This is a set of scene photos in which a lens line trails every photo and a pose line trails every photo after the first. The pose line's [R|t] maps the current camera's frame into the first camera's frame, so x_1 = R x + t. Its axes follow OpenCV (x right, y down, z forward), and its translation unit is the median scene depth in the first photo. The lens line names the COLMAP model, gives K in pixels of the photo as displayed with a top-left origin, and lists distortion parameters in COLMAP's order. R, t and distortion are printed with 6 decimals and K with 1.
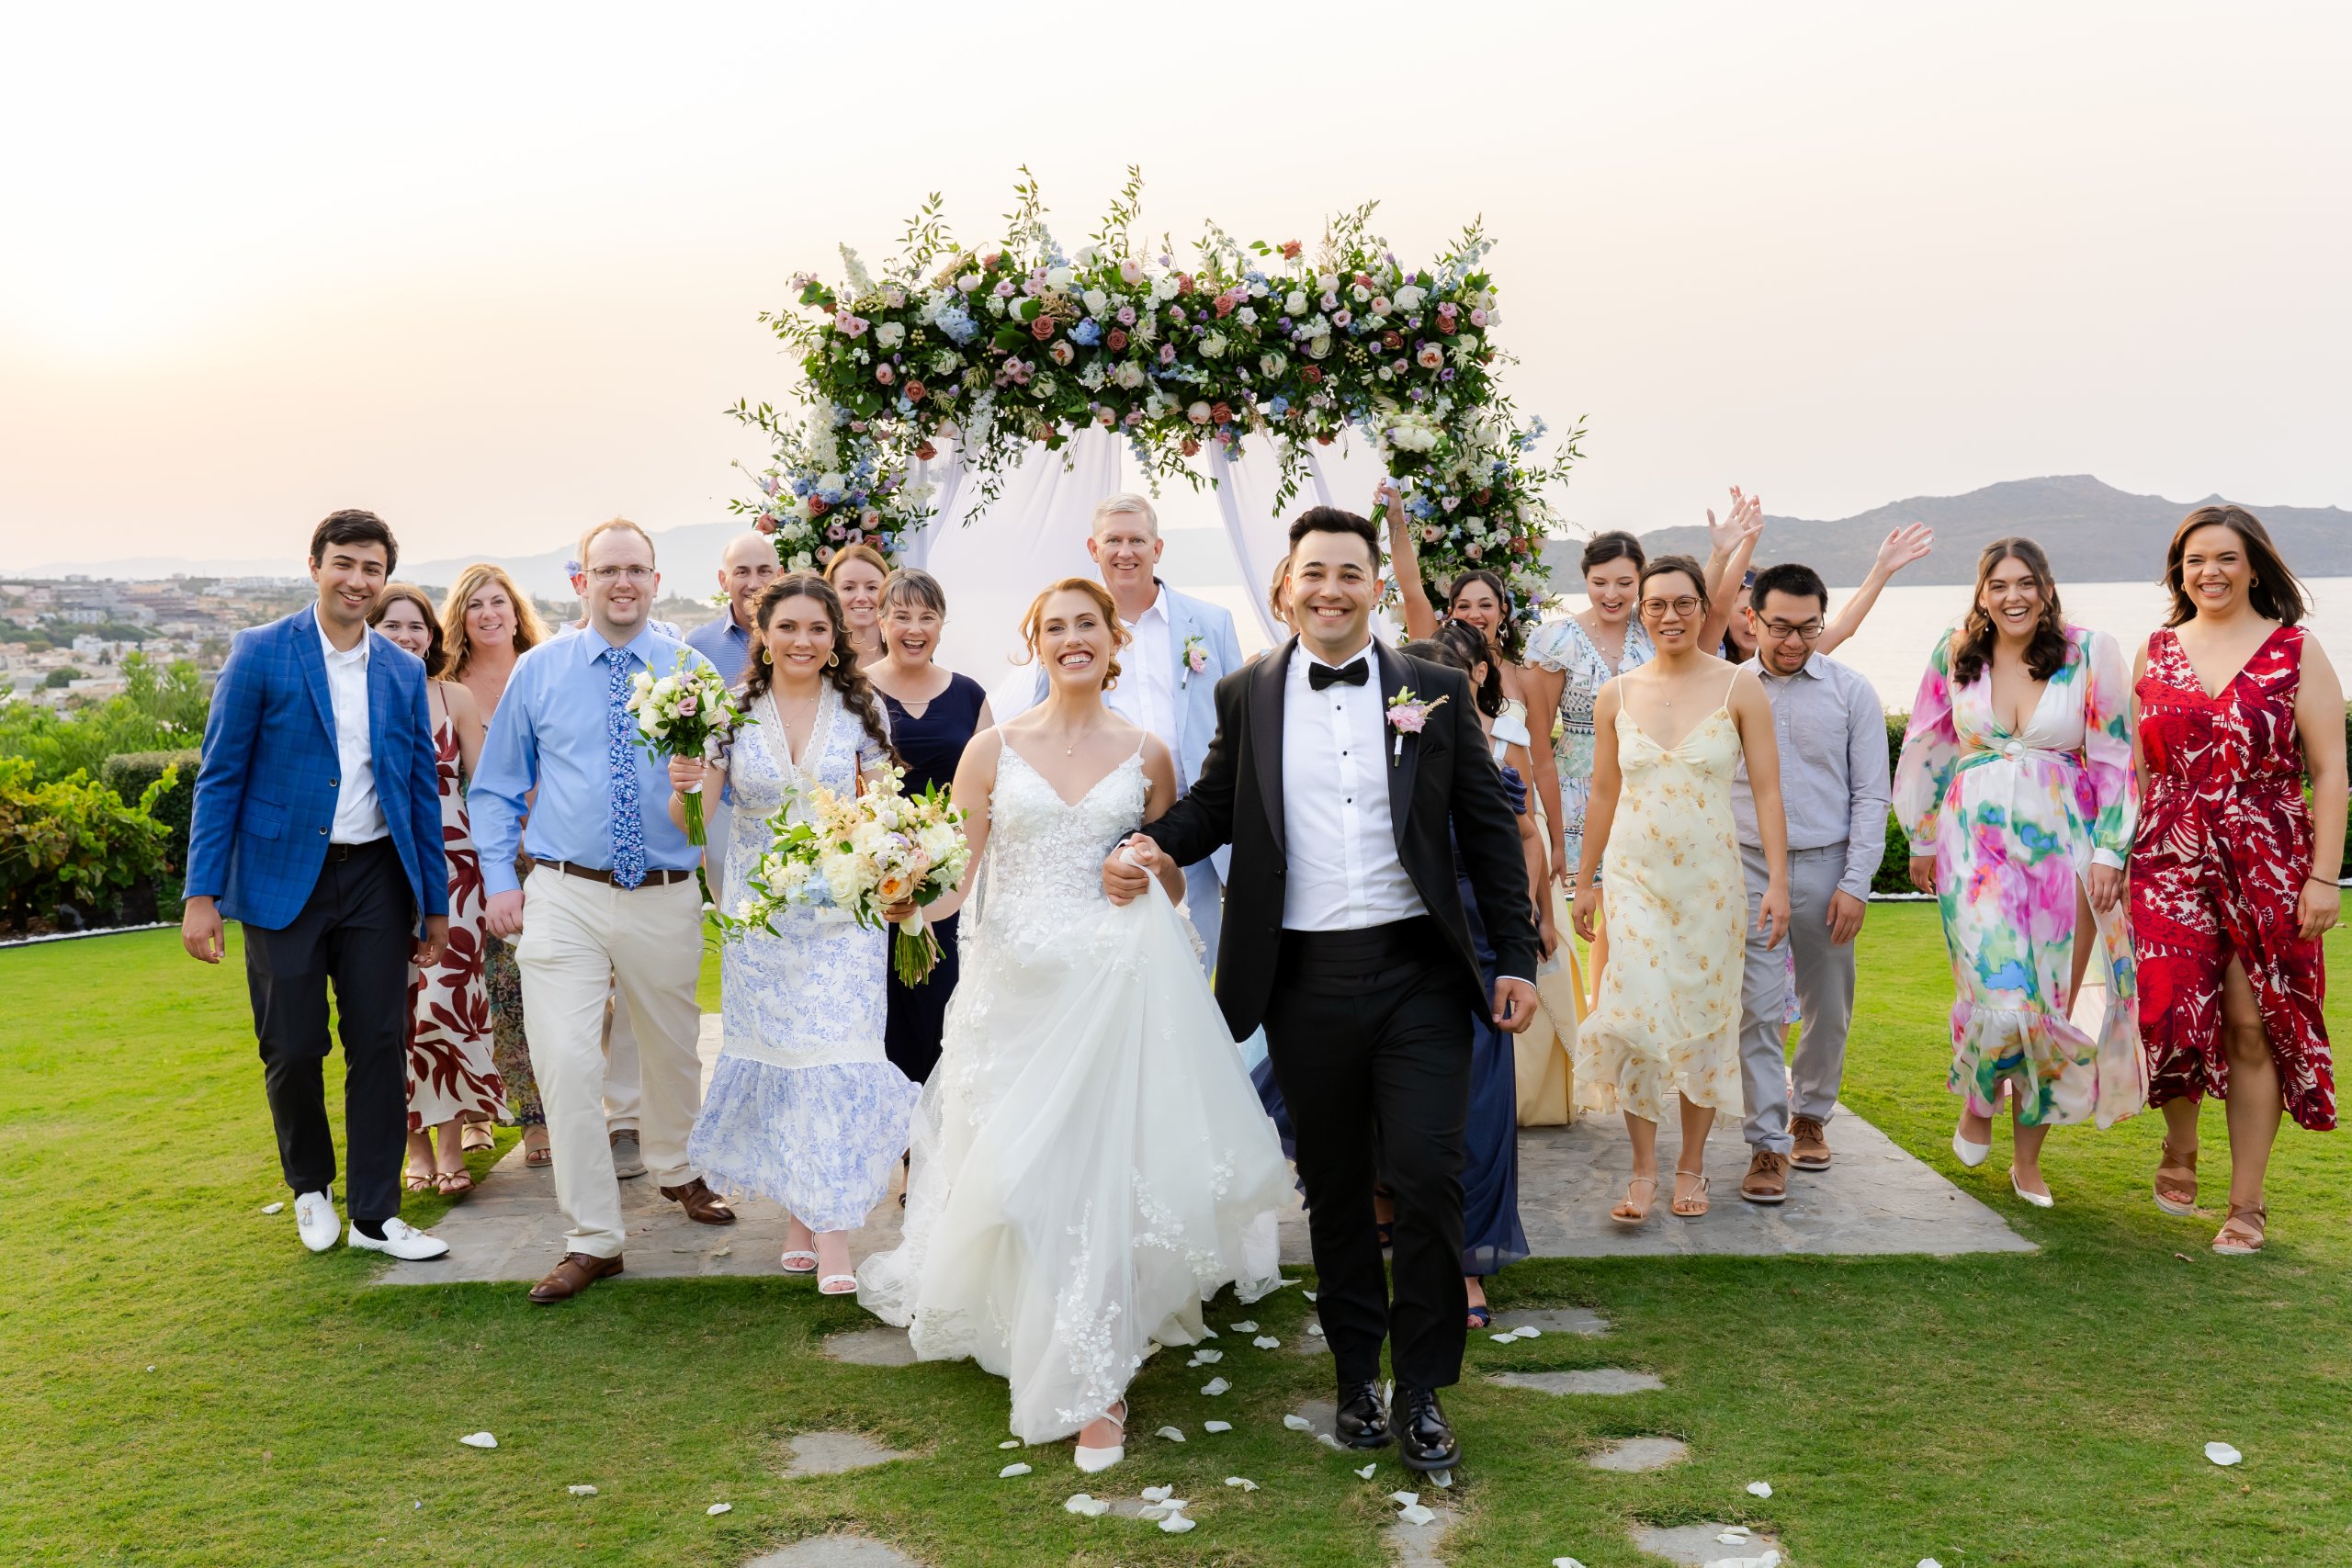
lens RADIAL K [[2450.0, 0, 1167.9], [0, 2450.0, 789.1], [0, 0, 1]] dist [0.007024, 0.000000]
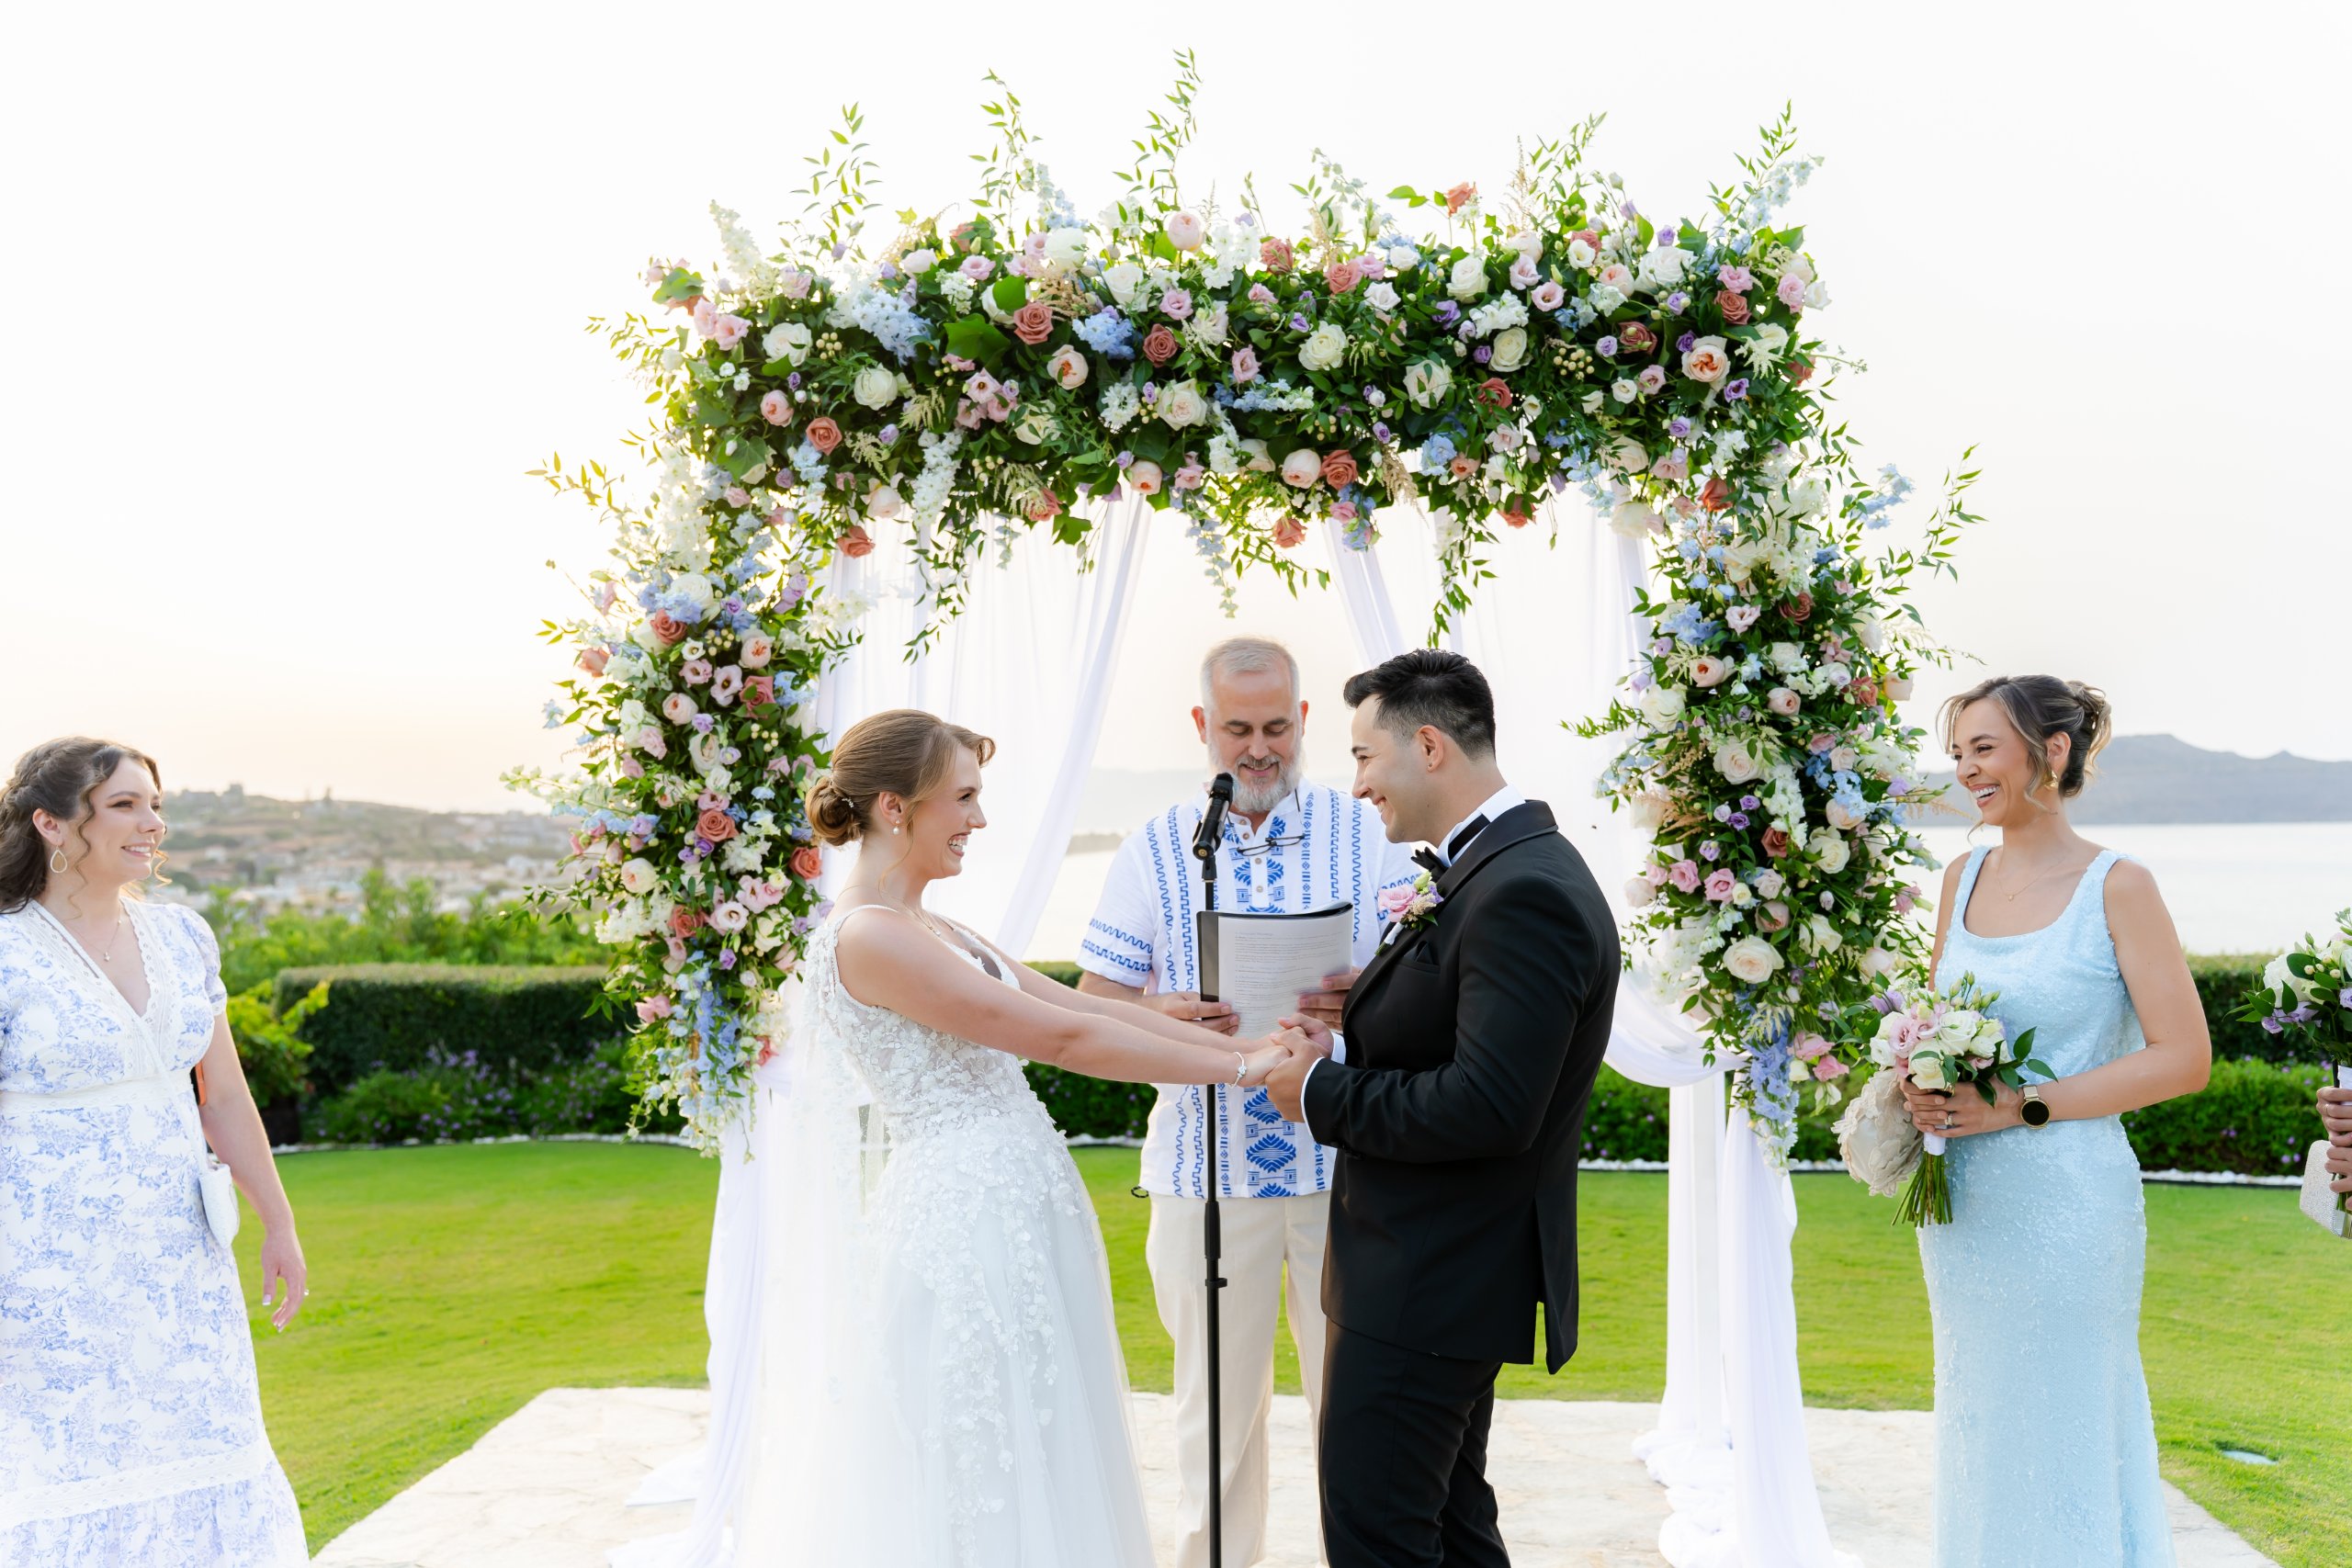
lens RADIAL K [[1958.5, 0, 1184.9], [0, 1958.5, 771.8], [0, 0, 1]] dist [0.012396, 0.000671]
pose [[0.995742, 0.003140, -0.092133, 0.028666], [-0.013088, 0.994111, -0.107571, -0.030309], [0.091253, 0.108319, 0.989919, 0.541436]]
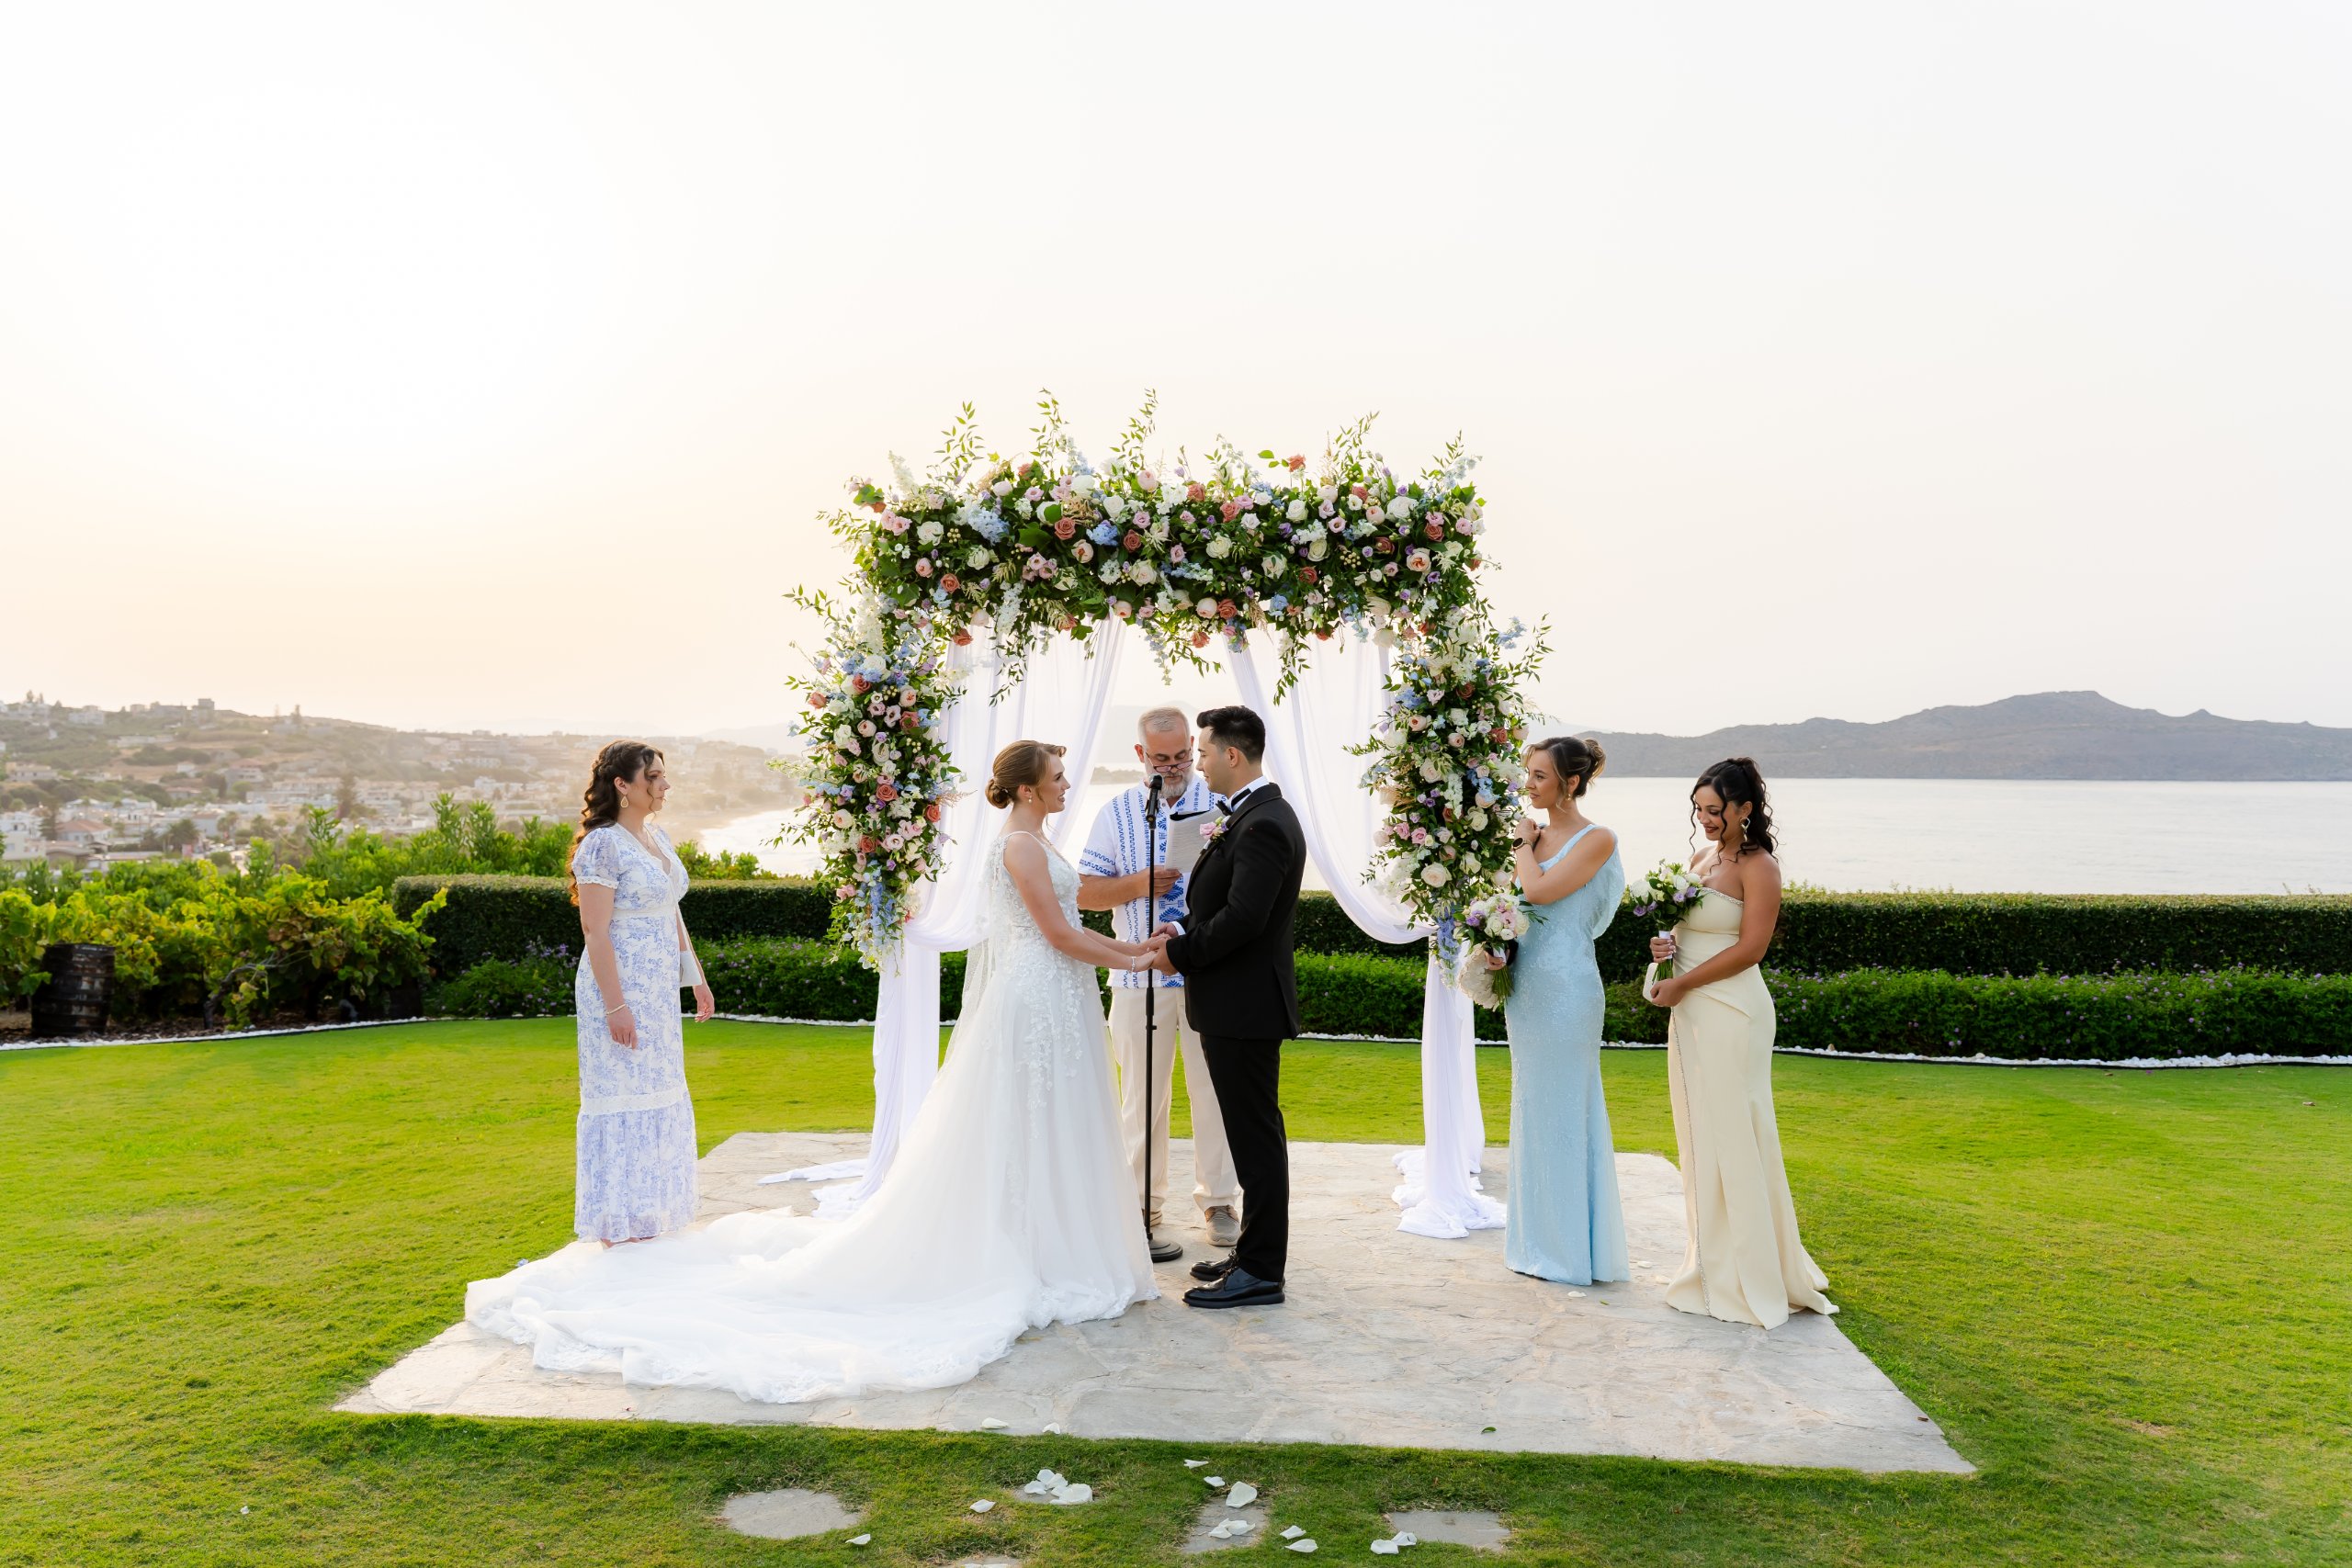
lens RADIAL K [[1958.5, 0, 1156.2], [0, 1958.5, 777.2], [0, 0, 1]] dist [0.012396, 0.000671]
pose [[0.995795, 0.028138, -0.087180, 0.069146], [-0.034469, 0.996810, -0.071985, -0.014297], [0.084876, 0.074687, 0.993588, 0.133135]]
